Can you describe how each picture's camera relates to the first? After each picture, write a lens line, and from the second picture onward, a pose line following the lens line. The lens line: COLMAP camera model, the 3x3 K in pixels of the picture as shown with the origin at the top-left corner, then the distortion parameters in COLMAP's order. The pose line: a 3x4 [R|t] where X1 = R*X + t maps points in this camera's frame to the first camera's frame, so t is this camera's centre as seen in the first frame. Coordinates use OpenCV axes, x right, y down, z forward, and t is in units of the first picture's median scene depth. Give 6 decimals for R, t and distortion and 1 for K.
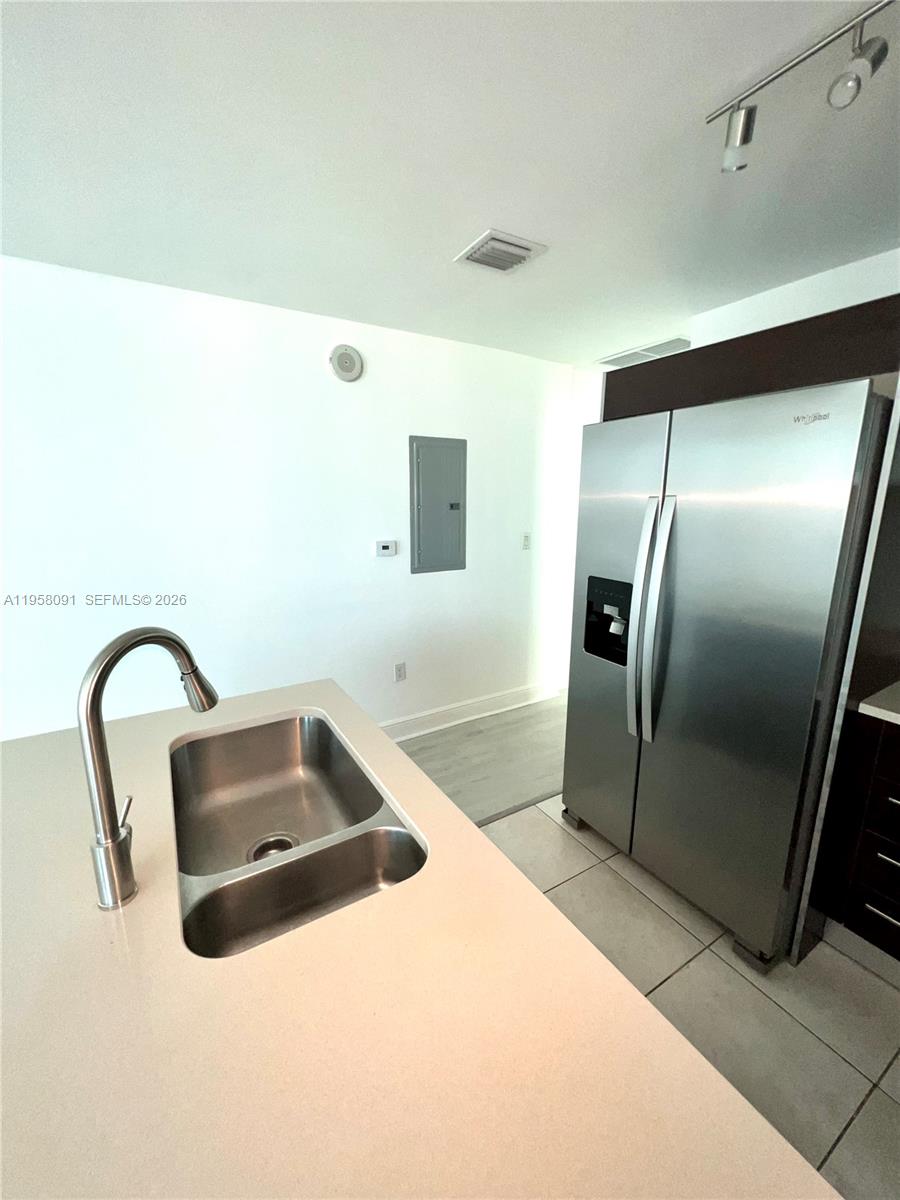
lens RADIAL K [[480.3, 0, 449.3], [0, 480.3, 597.9], [0, 0, 1]] dist [-0.000821, 0.000924]
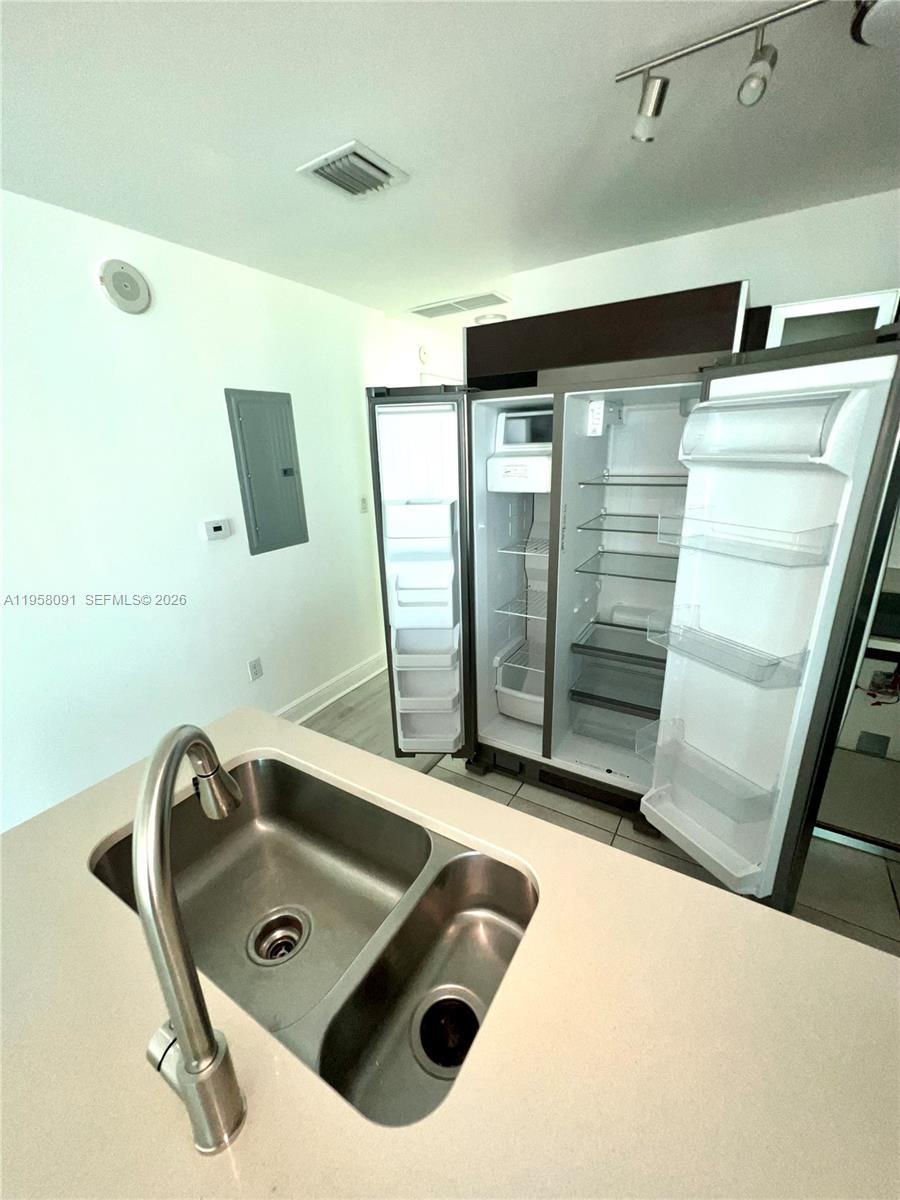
lens RADIAL K [[480.2, 0, 448.4], [0, 480.2, 601.5], [0, 0, 1]] dist [-0.004925, 0.001380]
pose [[0.890485, -0.170675, 0.421789, -0.168528], [0.125030, 0.983085, 0.133837, -0.048407], [-0.437497, -0.066444, 0.896762, 0.087488]]
